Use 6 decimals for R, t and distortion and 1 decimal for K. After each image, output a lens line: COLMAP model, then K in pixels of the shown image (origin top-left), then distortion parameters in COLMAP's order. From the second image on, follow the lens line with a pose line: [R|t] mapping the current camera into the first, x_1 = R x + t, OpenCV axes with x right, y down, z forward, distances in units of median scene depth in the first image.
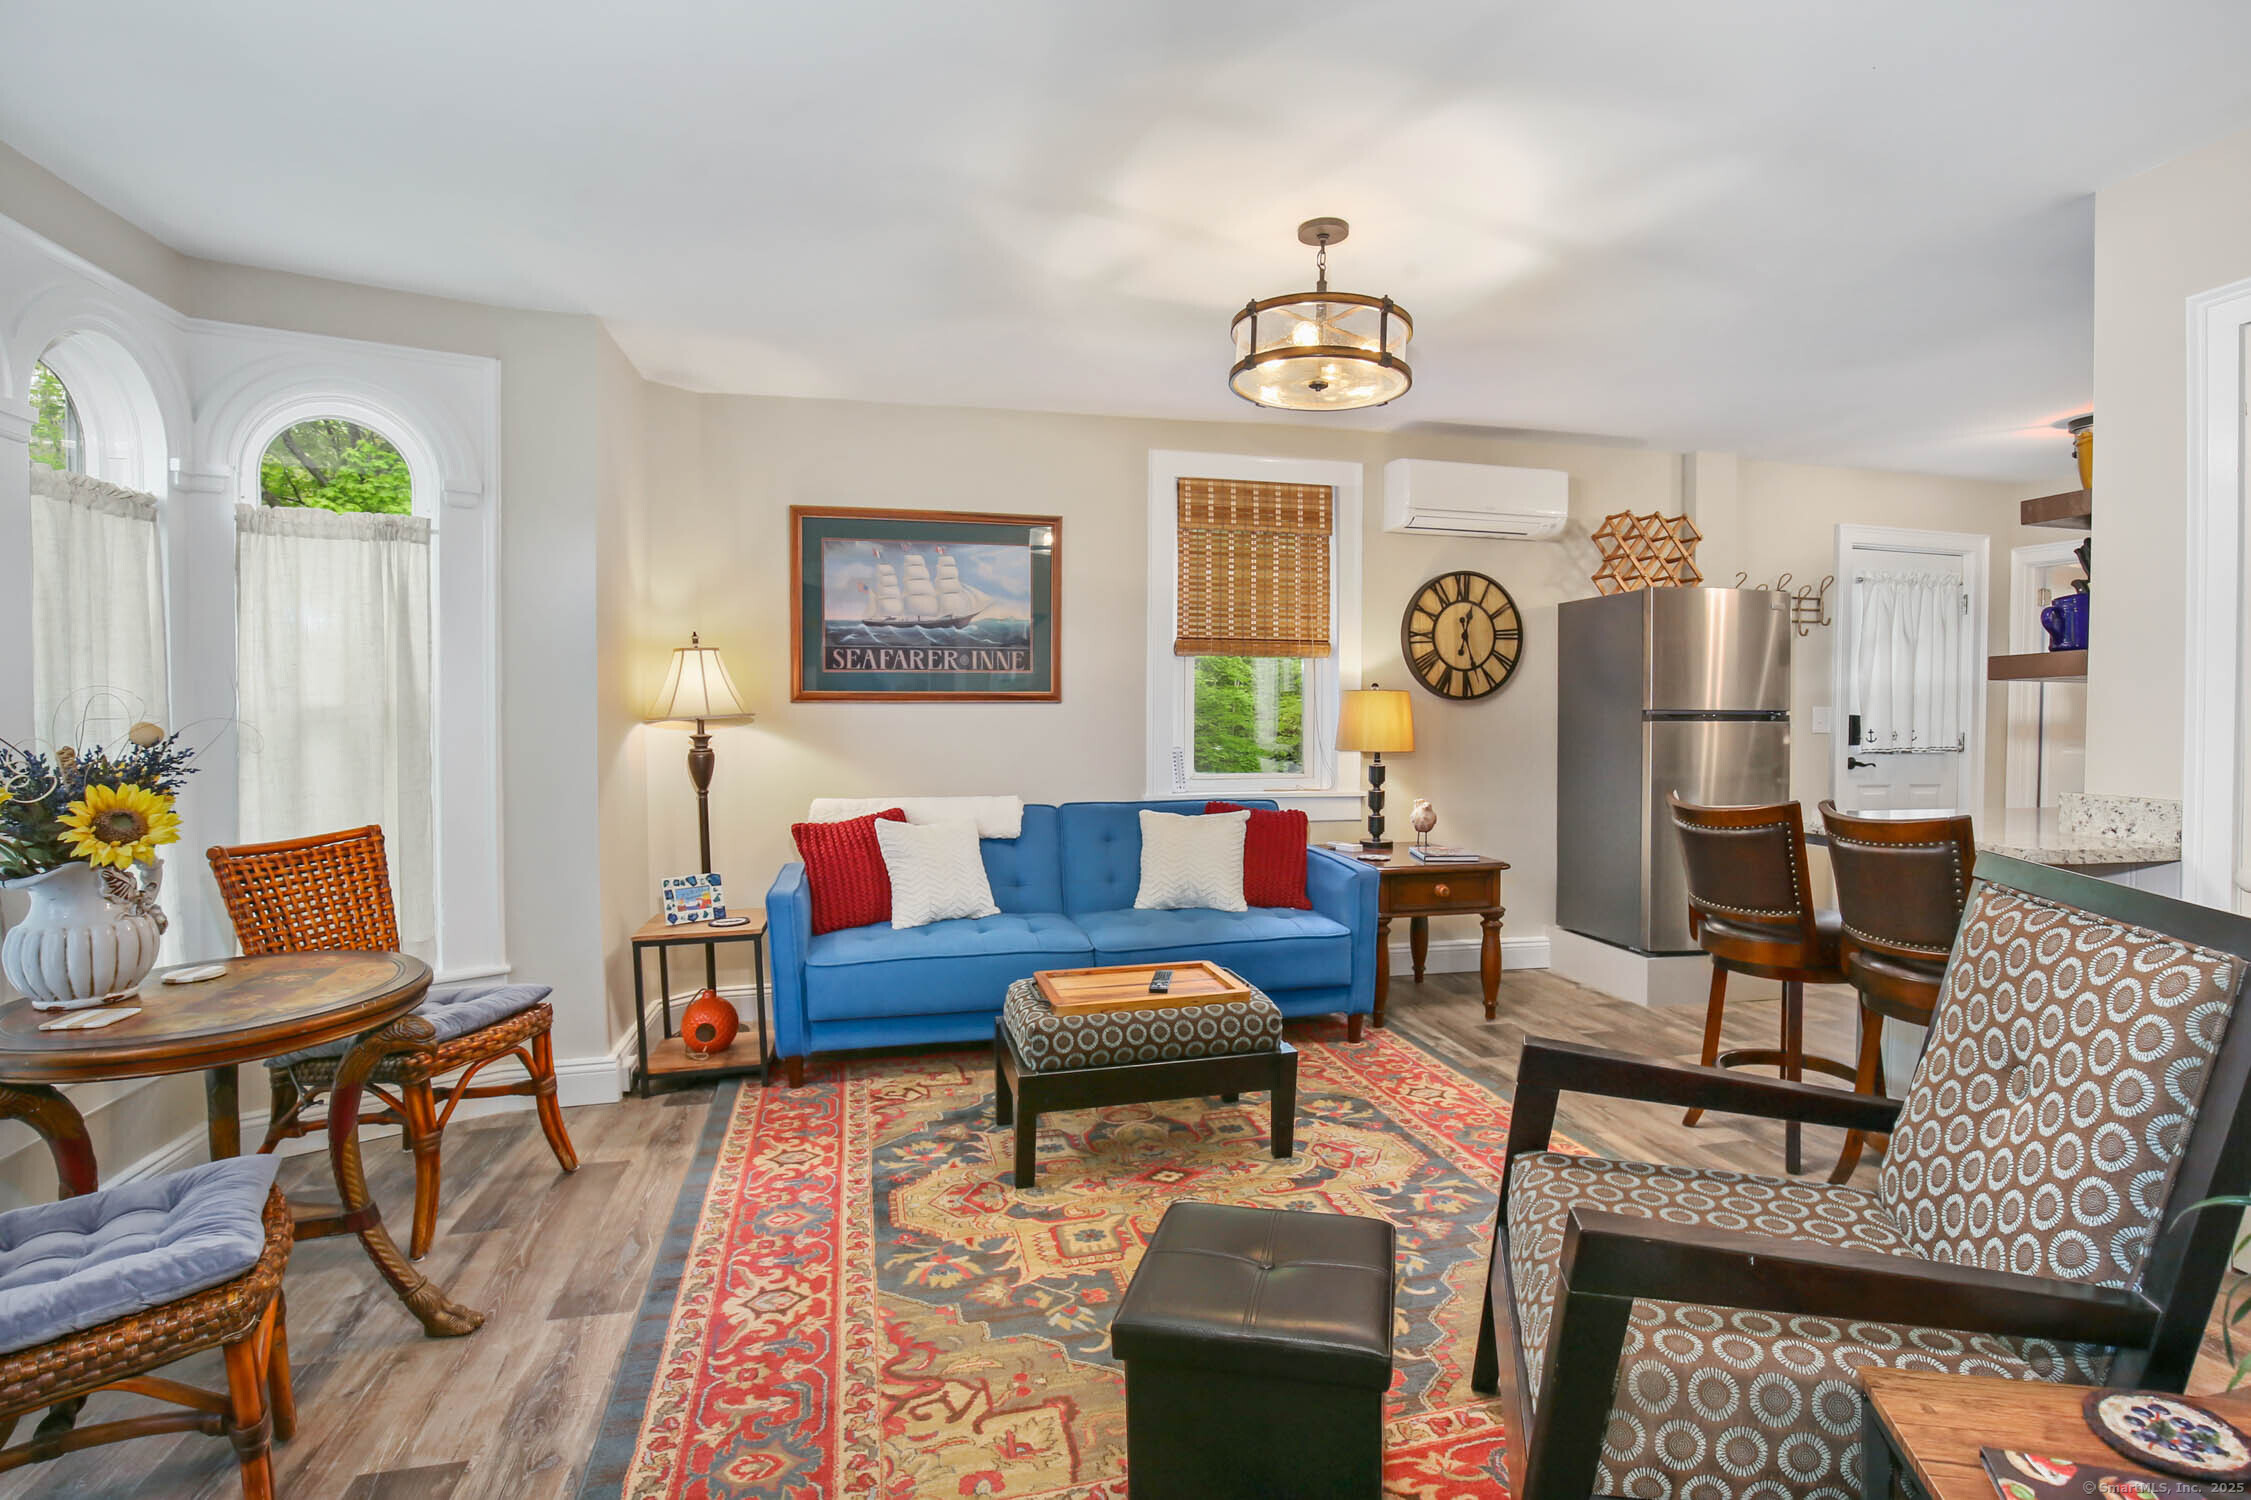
lens RADIAL K [[1080.0, 0, 1141.2], [0, 1080.0, 754.7], [0, 0, 1]] dist [-0.037523, 0.008102]
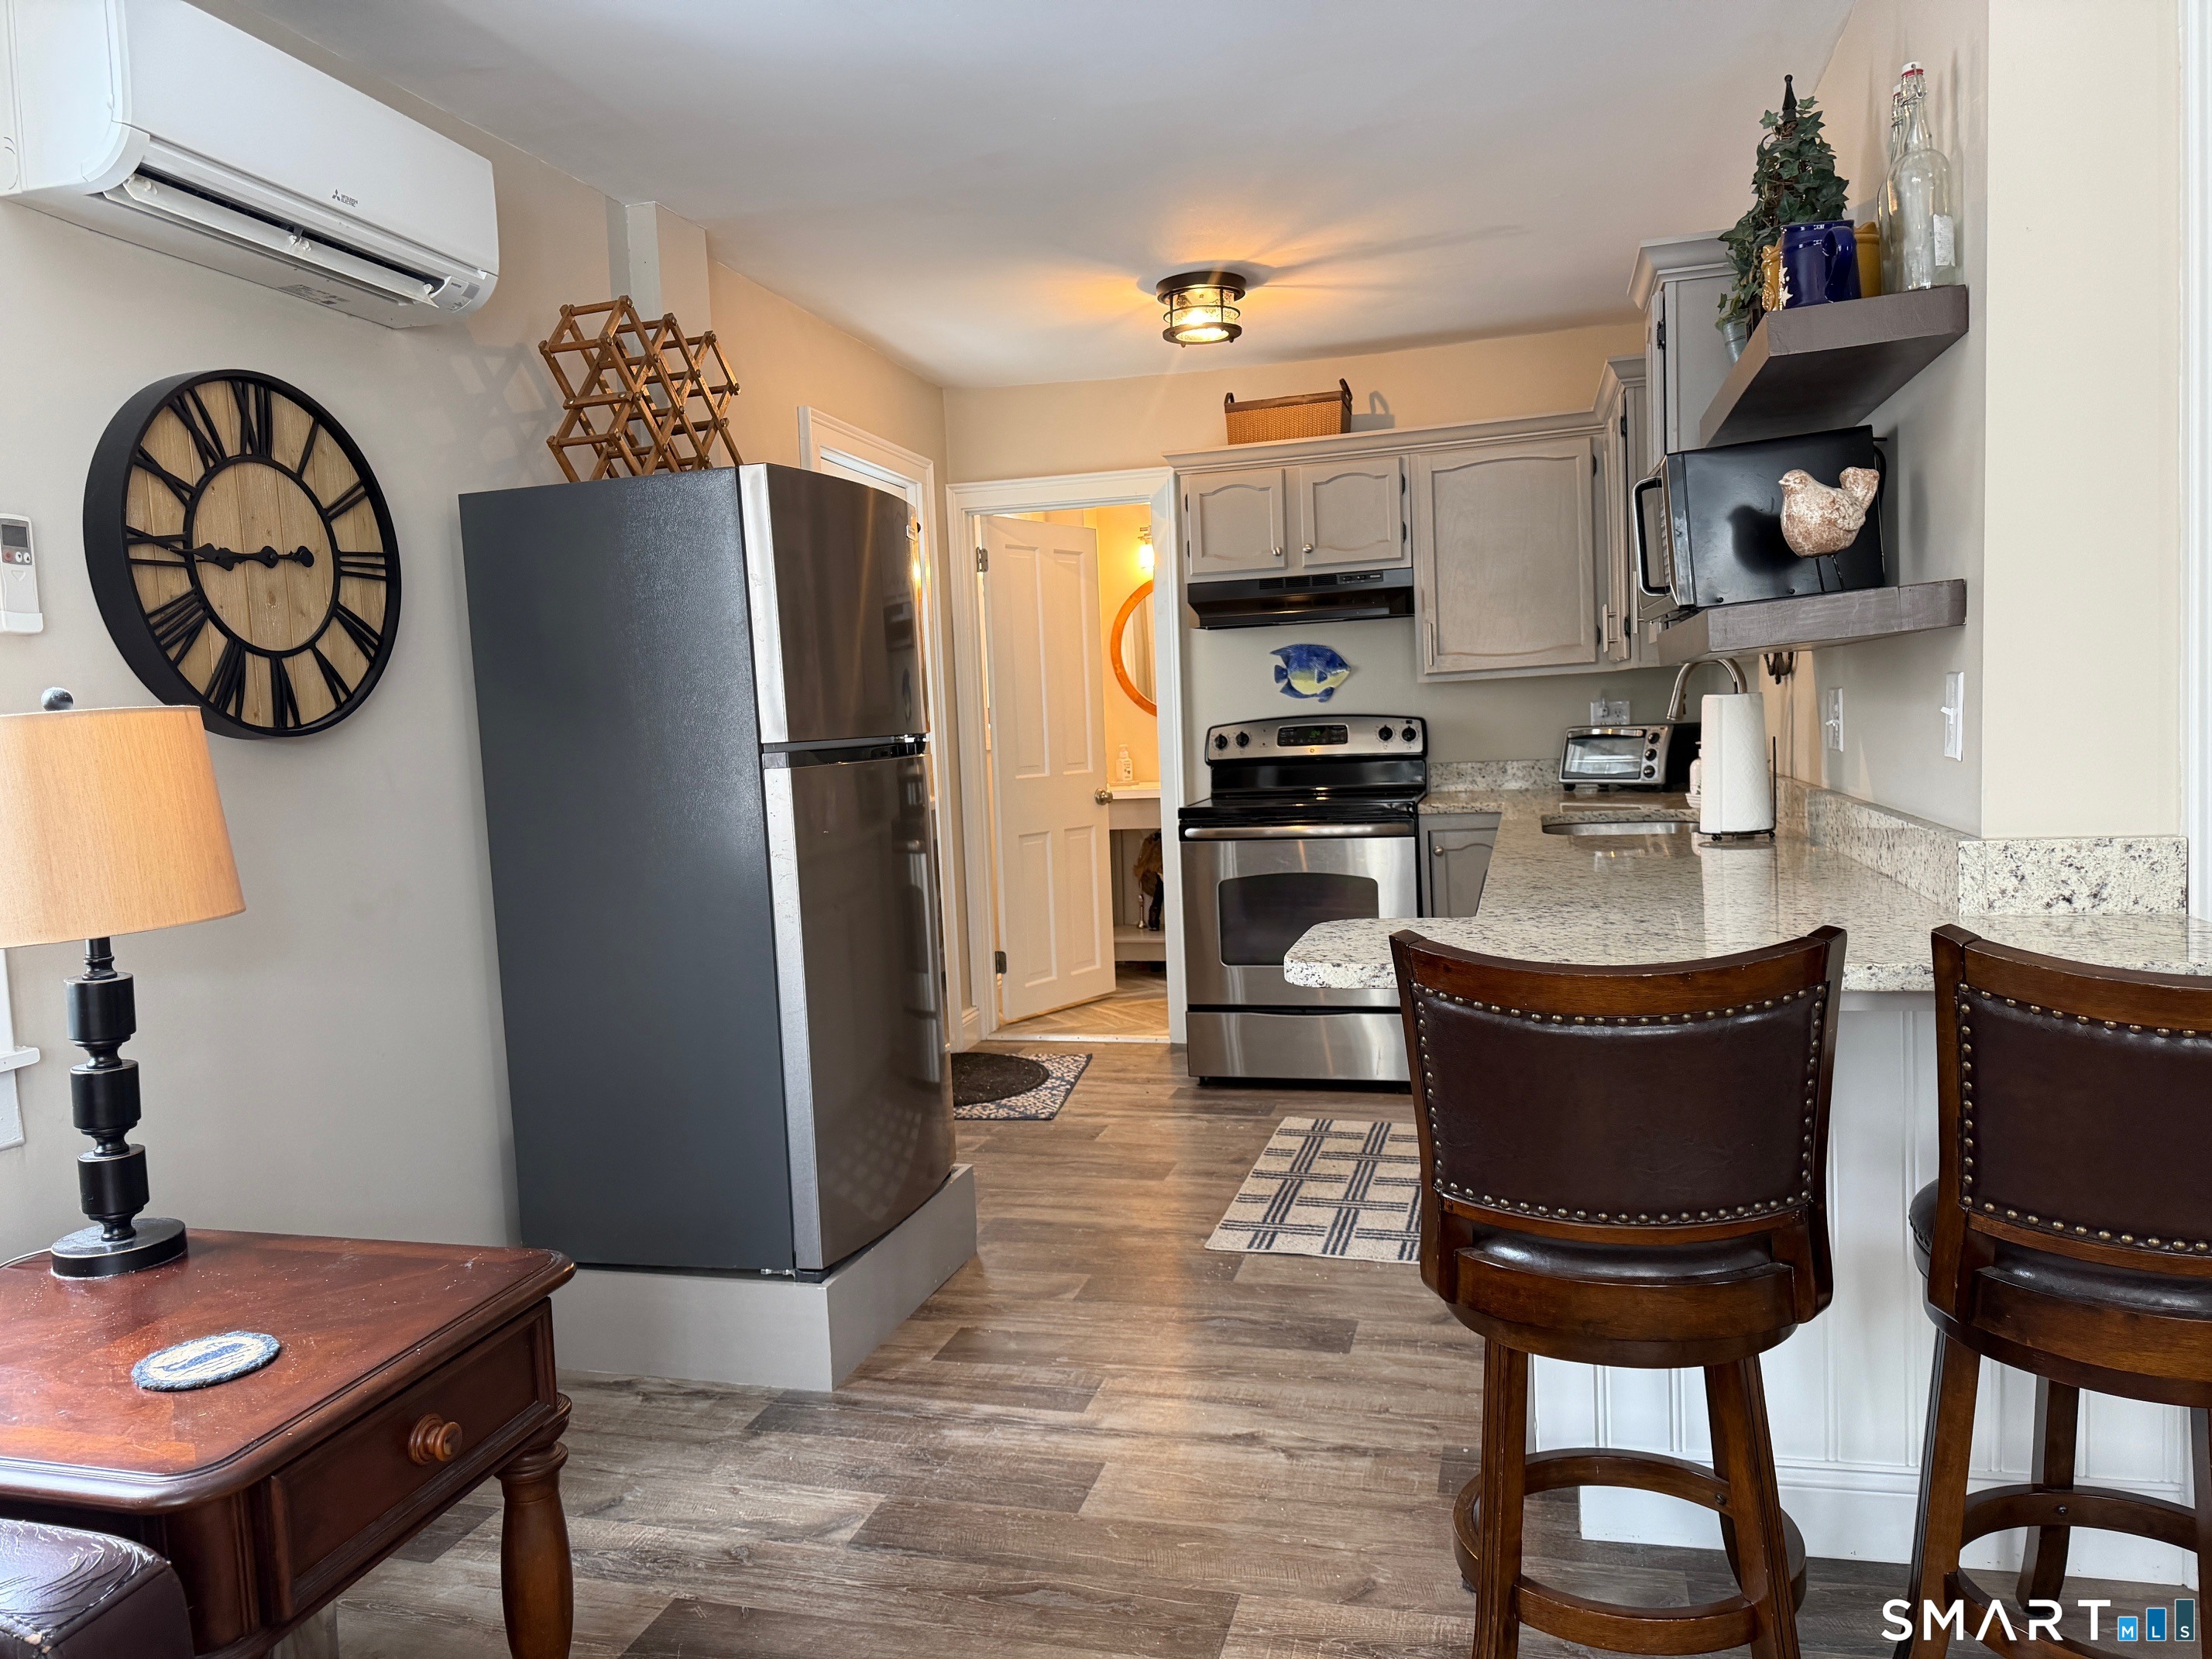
lens RADIAL K [[1459.6, 0, 1095.8], [0, 1459.6, 808.4], [0, 0, 1]] dist [0.024616, 0.003357]
pose [[0.491072, -0.079759, 0.867460, 0.003216], [0.084229, 0.995481, 0.043848, -0.028420], [-0.867037, 0.051533, 0.495571, 0.573621]]
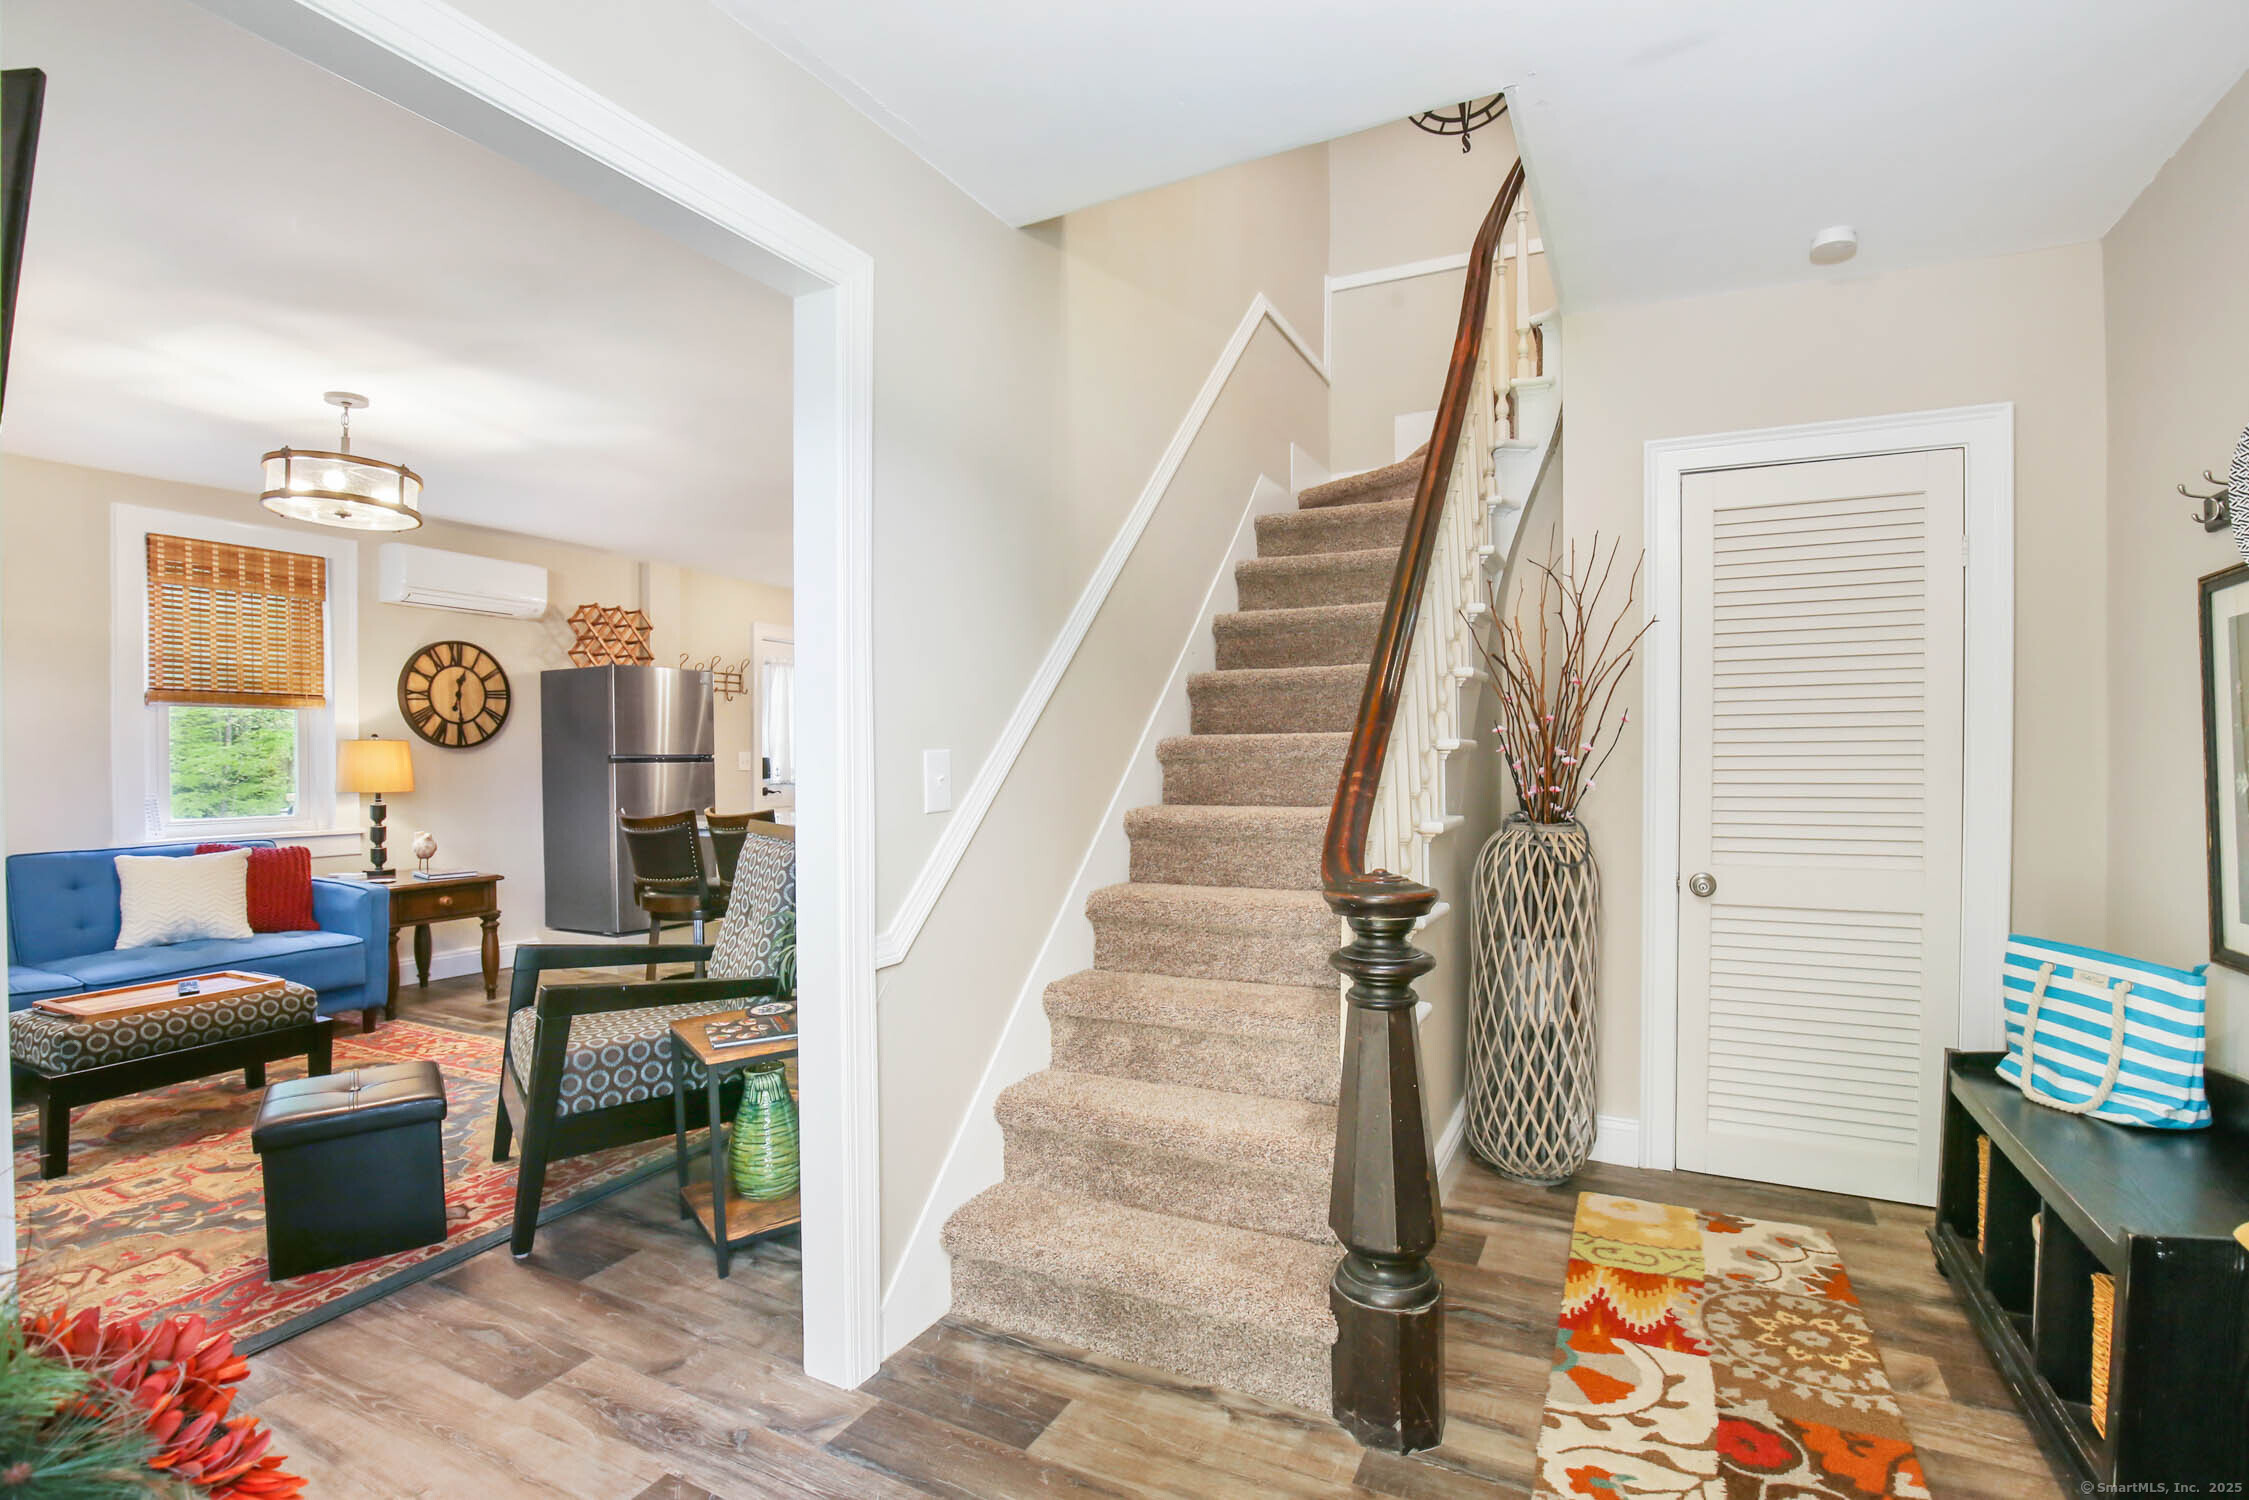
lens RADIAL K [[1079.0, 0, 1136.8], [0, 1079.0, 756.1], [0, 0, 1]] dist [-0.037523, 0.008102]
pose [[0.645444, -0.007447, 0.763772, -0.128243], [0.040289, 0.998892, -0.024307, 0.018836], [-0.762745, 0.046460, 0.645029, -0.369823]]
